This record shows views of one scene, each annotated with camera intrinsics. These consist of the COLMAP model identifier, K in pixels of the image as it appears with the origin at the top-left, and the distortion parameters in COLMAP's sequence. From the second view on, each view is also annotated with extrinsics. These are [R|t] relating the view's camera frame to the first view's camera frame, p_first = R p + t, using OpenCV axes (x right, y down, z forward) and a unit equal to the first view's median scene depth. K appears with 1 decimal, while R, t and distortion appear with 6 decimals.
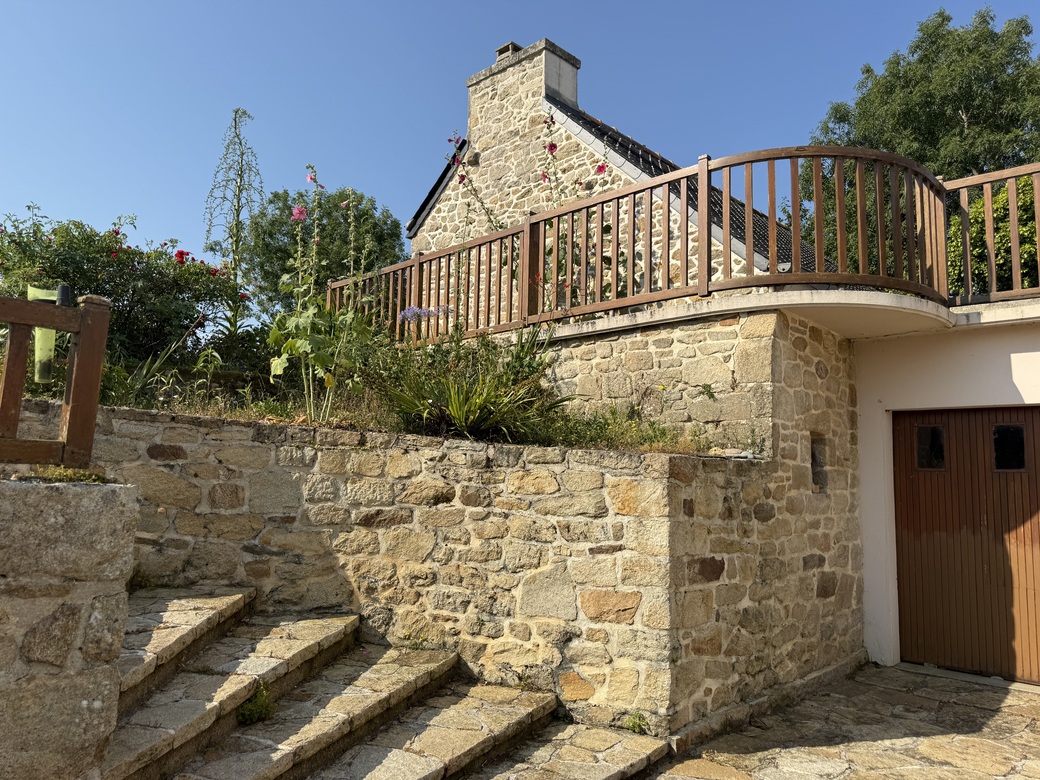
lens RADIAL K [[729.8, 0, 518.5], [0, 729.8, 384.6], [0, 0, 1]] dist [0.059286, -0.060604]
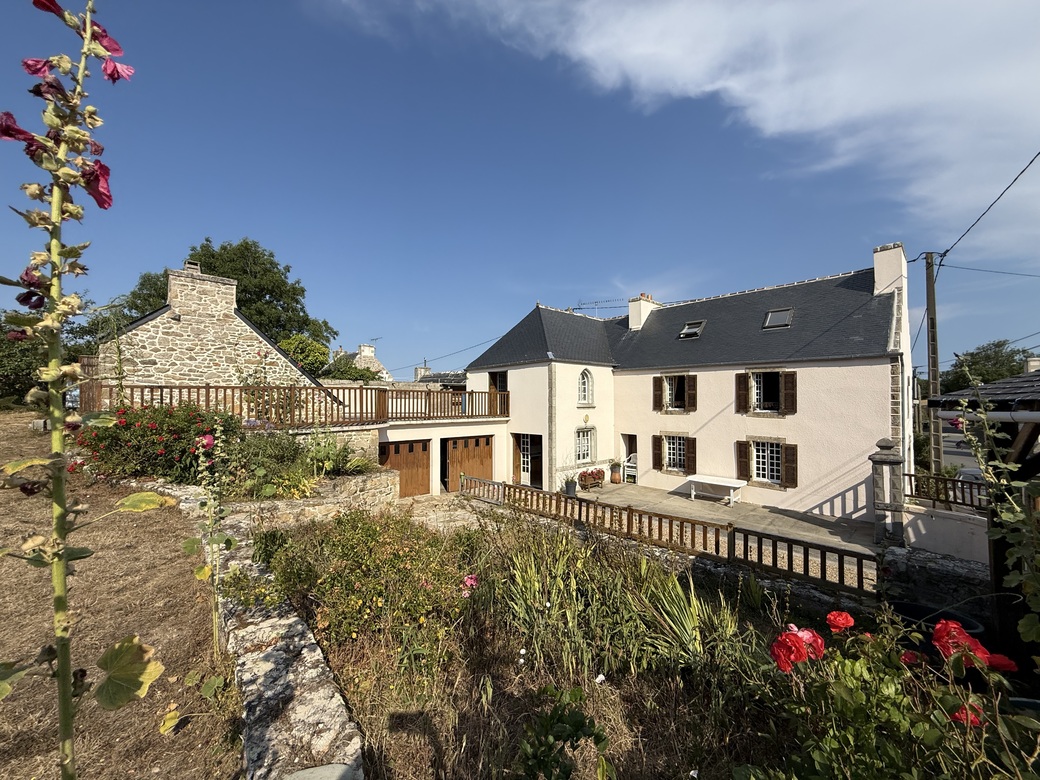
lens RADIAL K [[413.5, 0, 516.6], [0, 413.5, 394.1], [0, 0, 1]] dist [-0.002495, 0.001819]
pose [[0.074127, -0.007998, 0.997217, -1.933617], [-0.121331, 0.992467, 0.016979, -0.432542], [-0.989840, -0.122252, 0.072599, 0.073201]]
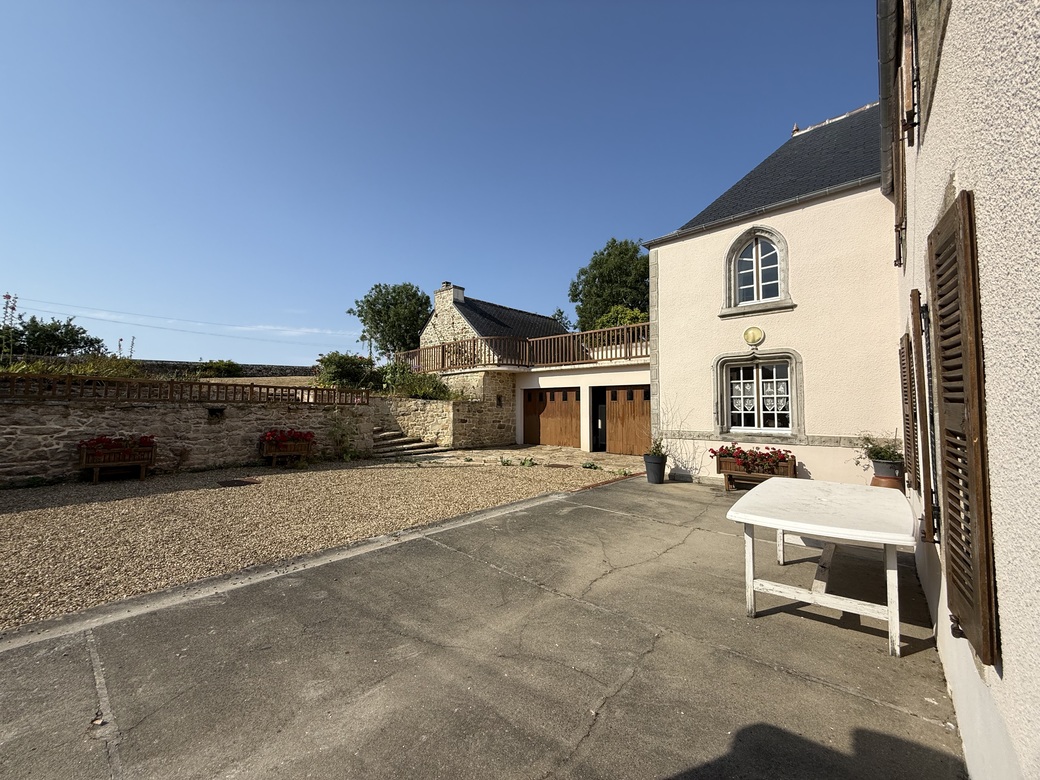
lens RADIAL K [[413.5, 0, 515.5], [0, 413.5, 389.8], [0, 0, 1]] dist [-0.002495, 0.001819]
pose [[0.999662, -0.025845, 0.002887, 0.549177], [0.025524, 0.996345, 0.081514, -0.197938], [-0.004983, -0.081413, 0.996668, -1.793724]]
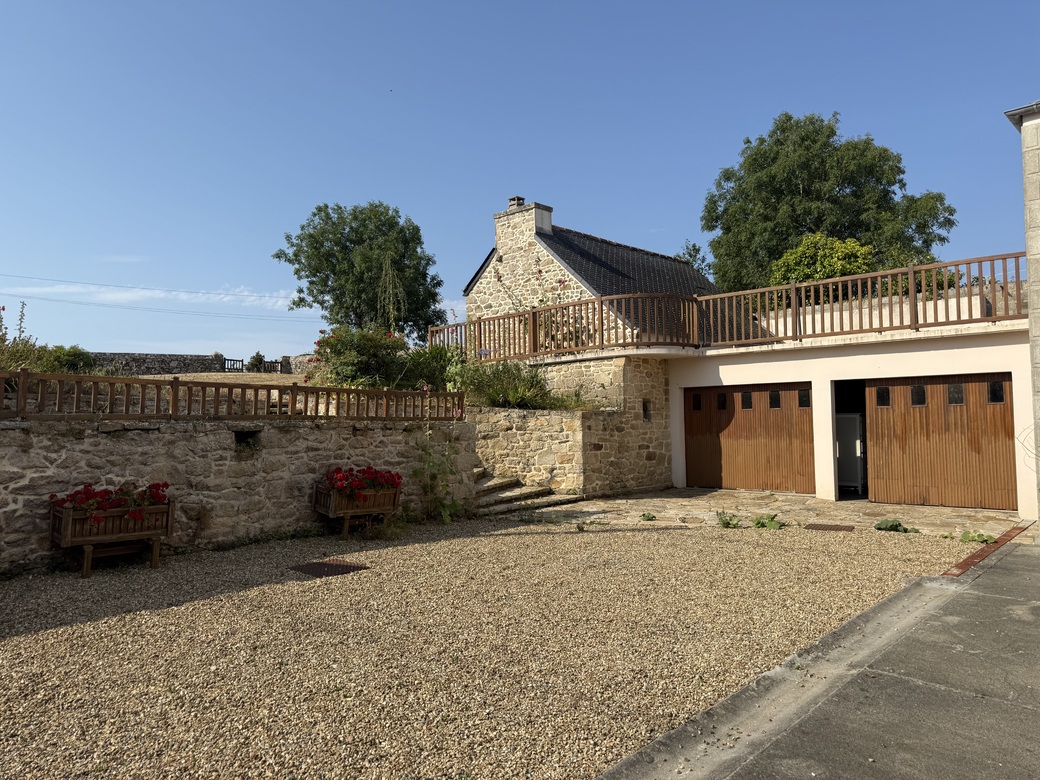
lens RADIAL K [[729.8, 0, 515.1], [0, 729.8, 391.3], [0, 0, 1]] dist [0.059286, -0.060604]
pose [[0.999115, -0.041940, 0.003066, -0.073355], [0.041558, 0.995890, 0.080475, -0.207189], [-0.006428, -0.080276, 0.996752, -1.723341]]
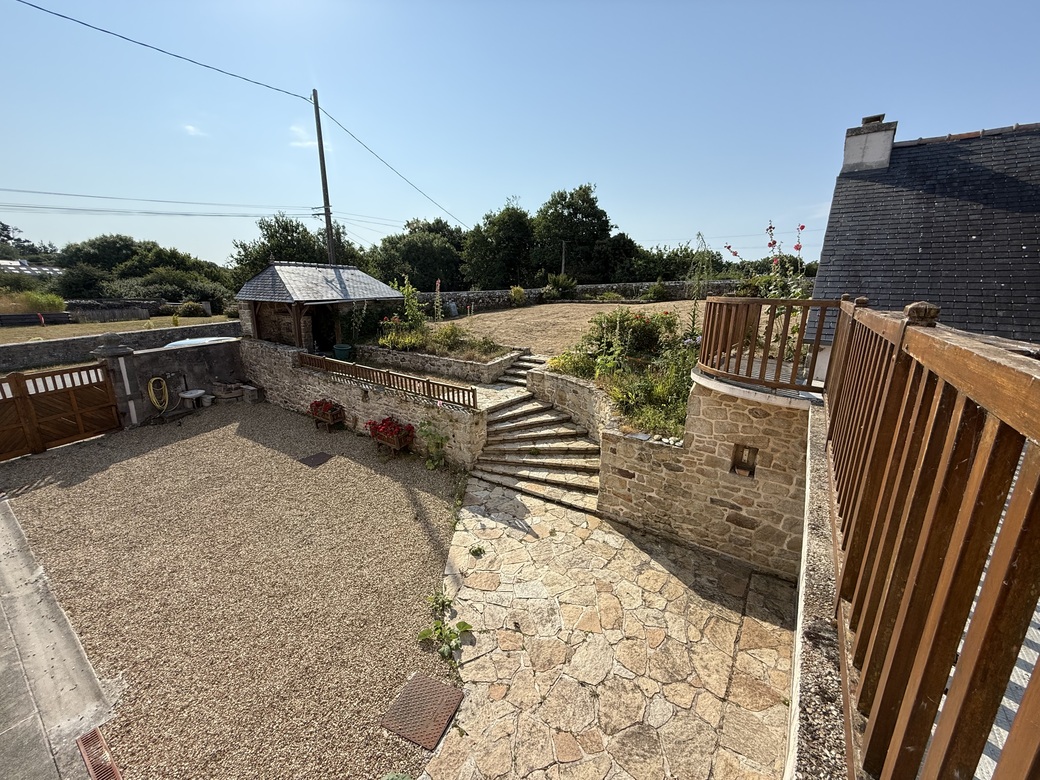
lens RADIAL K [[413.5, 0, 517.9], [0, 413.5, 389.1], [0, 0, 1]] dist [-0.002495, 0.001819]
pose [[0.132847, 0.211176, -0.968378, 1.408357], [0.111839, 0.967604, 0.226349, -0.398180], [0.984807, -0.138372, 0.104925, 0.384995]]
